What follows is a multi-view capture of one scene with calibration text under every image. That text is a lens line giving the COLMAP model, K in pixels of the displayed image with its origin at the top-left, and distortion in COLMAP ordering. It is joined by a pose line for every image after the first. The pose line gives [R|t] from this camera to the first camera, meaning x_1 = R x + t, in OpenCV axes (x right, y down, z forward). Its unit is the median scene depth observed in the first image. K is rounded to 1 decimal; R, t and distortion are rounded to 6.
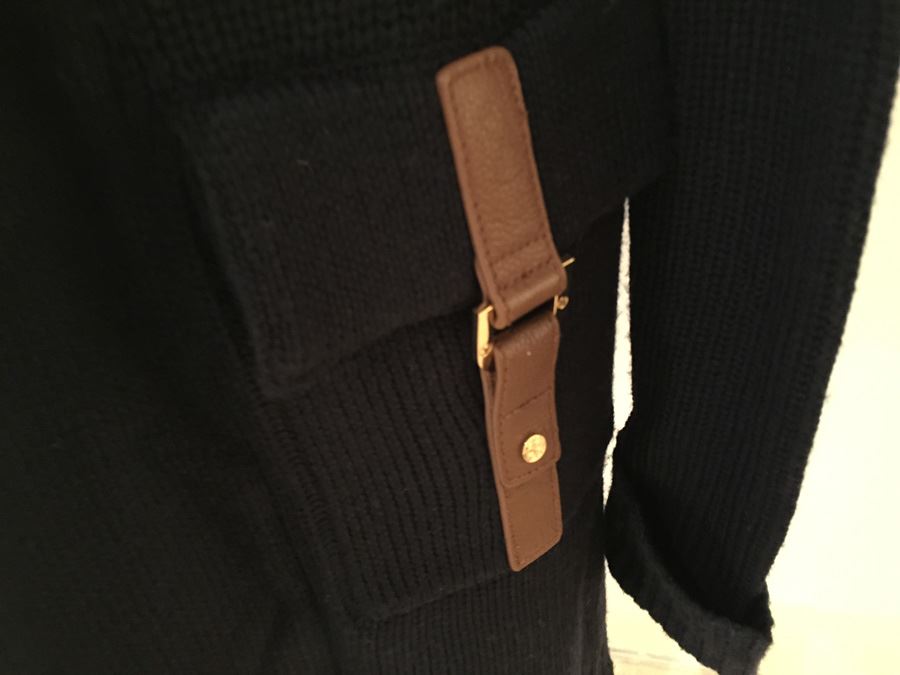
lens RADIAL K [[762.8, 0, 450.7], [0, 762.8, 338.7], [0, 0, 1]] dist [0.078670, -0.022901]
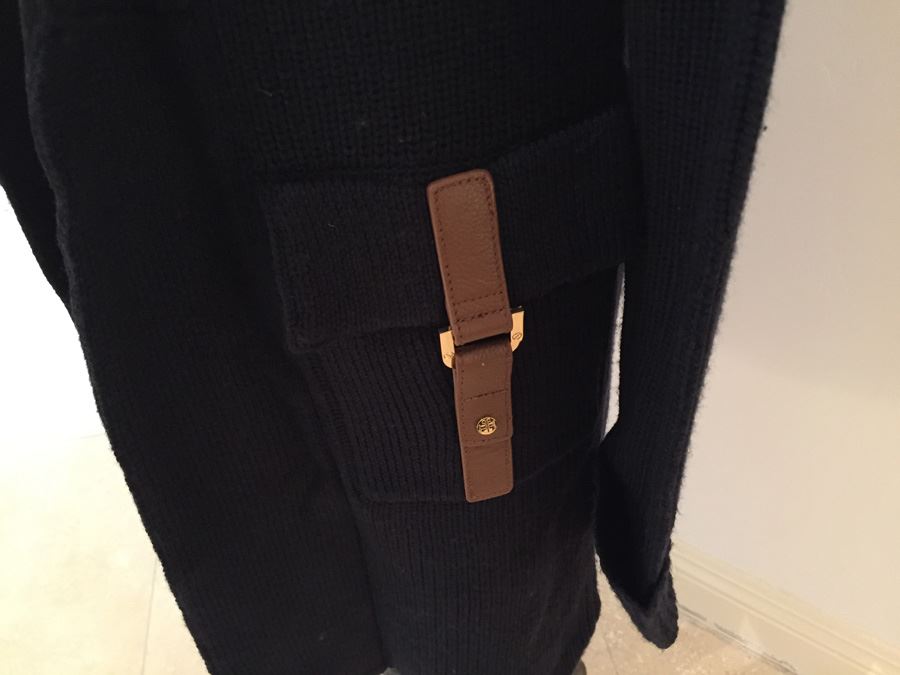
lens RADIAL K [[762.8, 0, 450.6], [0, 762.8, 336.9], [0, 0, 1]] dist [0.078670, -0.022901]
pose [[0.921942, 0.278991, -0.268676, 0.413827], [-0.241395, 0.956343, 0.164730, -0.250215], [0.302904, -0.087014, 0.949040, -0.375058]]
